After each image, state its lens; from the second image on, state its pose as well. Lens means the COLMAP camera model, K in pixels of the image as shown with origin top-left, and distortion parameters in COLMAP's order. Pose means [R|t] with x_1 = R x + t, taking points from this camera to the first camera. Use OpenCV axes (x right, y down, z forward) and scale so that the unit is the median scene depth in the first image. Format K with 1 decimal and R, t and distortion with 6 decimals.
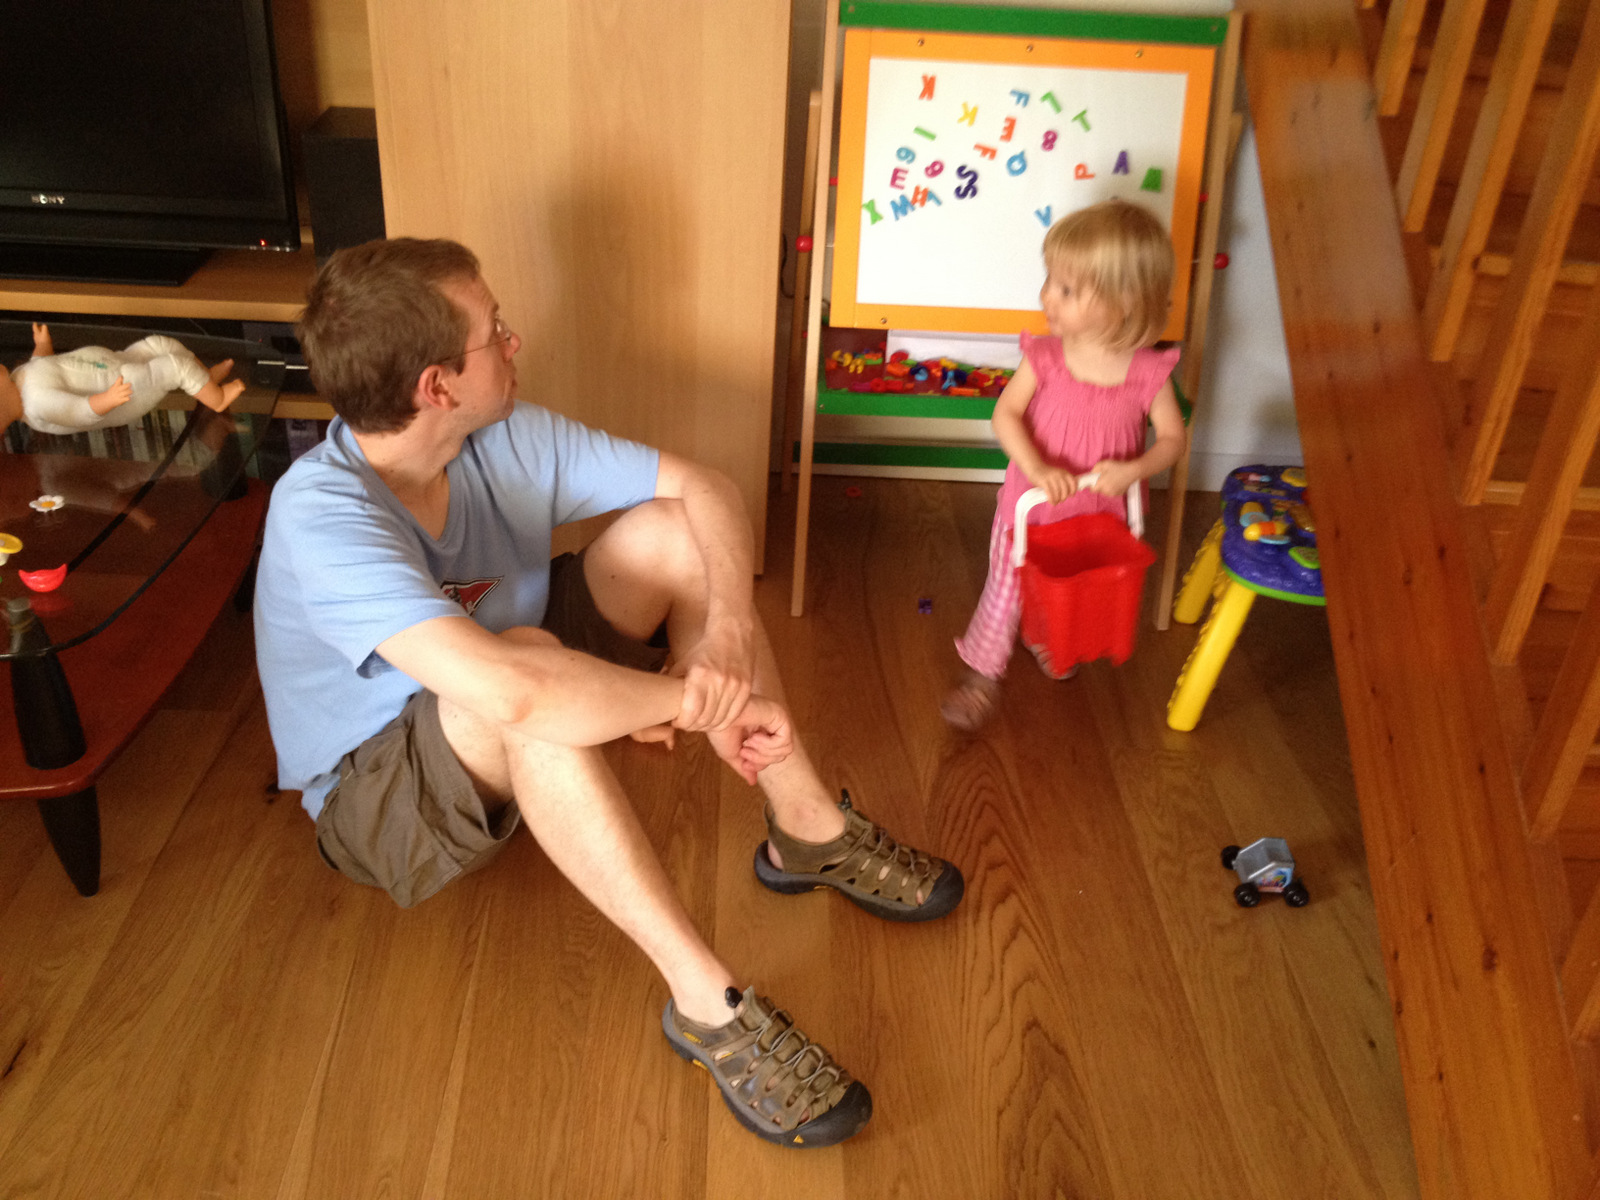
lens RADIAL K [[1527.8, 0, 792.3], [0, 1527.8, 601.6], [0, 0, 1]] dist [0.064007, 0.000000]
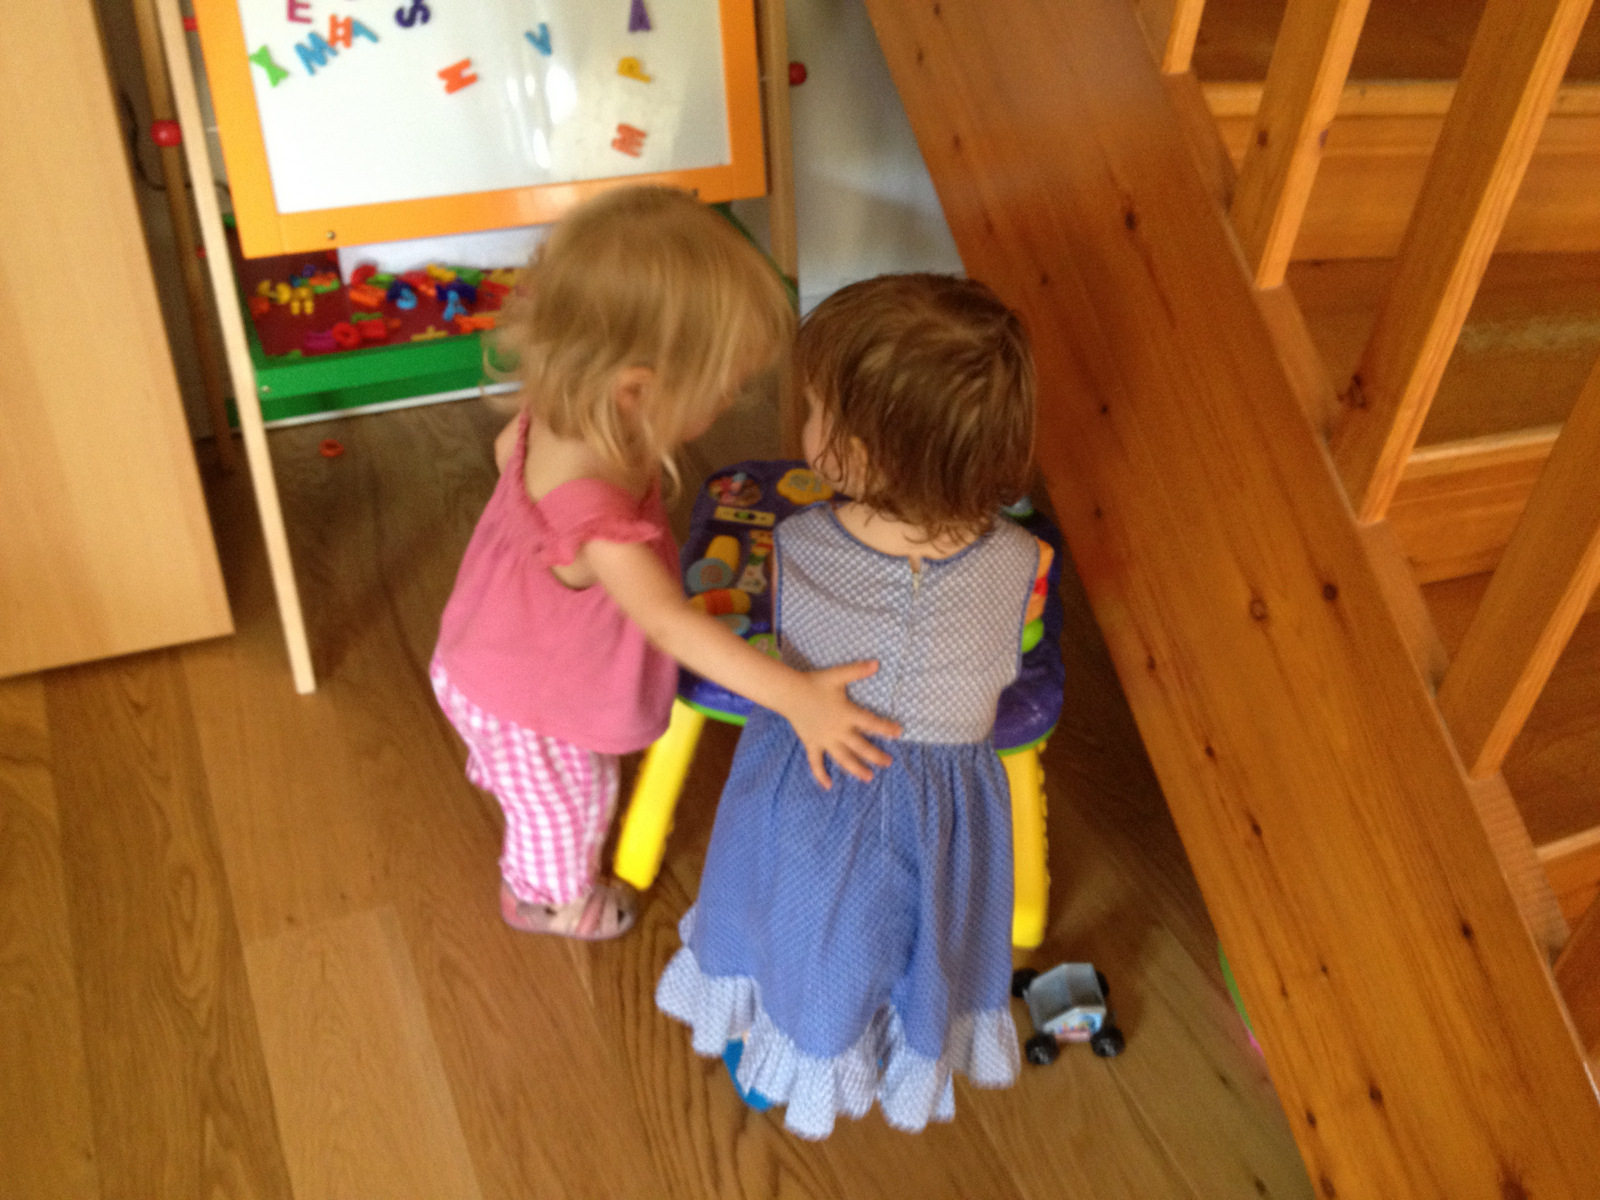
lens RADIAL K [[1527.8, 0, 800.6], [0, 1527.8, 591.4], [0, 0, 1]] dist [0.064007, 0.000000]
pose [[0.920613, -0.242329, 0.306183, 0.006779], [0.181992, 0.960037, 0.212620, -0.144523], [-0.345471, -0.140018, 0.927925, 0.315807]]
